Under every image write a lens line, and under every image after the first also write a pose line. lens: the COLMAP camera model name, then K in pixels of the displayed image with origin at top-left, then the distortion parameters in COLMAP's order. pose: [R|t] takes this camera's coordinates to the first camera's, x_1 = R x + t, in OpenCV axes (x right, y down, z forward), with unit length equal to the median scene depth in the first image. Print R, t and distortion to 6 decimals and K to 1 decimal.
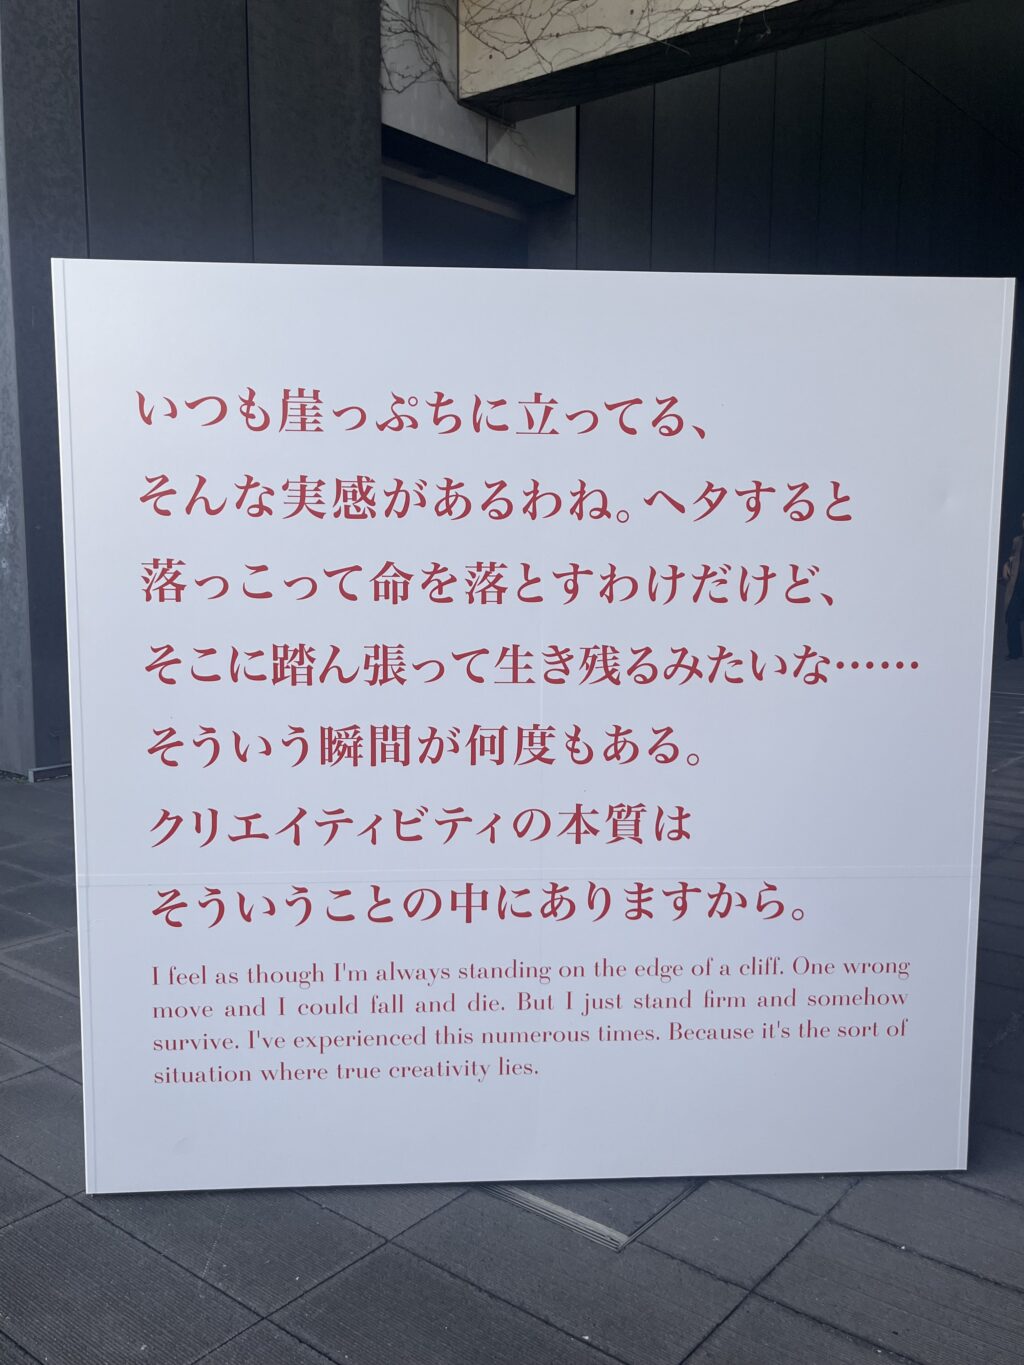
lens RADIAL K [[1169.5, 0, 511.1], [0, 1169.5, 681.4], [0, 0, 1]] dist [0.051801, -0.031229]
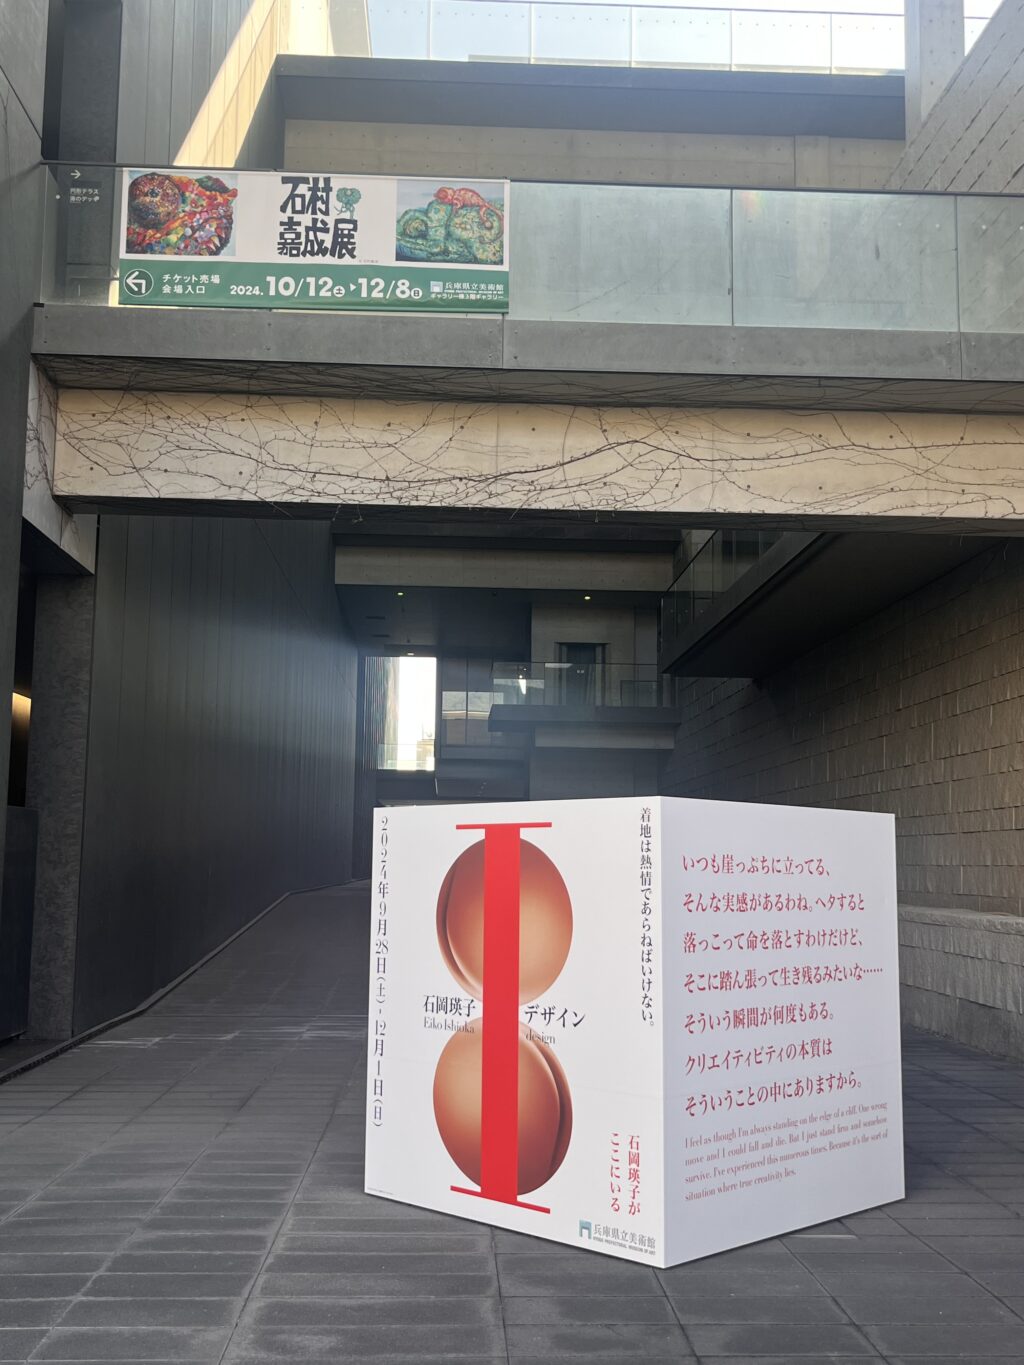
lens RADIAL K [[1408.4, 0, 509.4], [0, 1408.4, 683.2], [0, 0, 1]] dist [-0.006677, 0.000000]
pose [[0.751394, 0.092634, 0.653319, -2.169013], [0.074771, 0.971767, -0.223782, 0.003382], [-0.655603, 0.216998, 0.723254, -0.705568]]
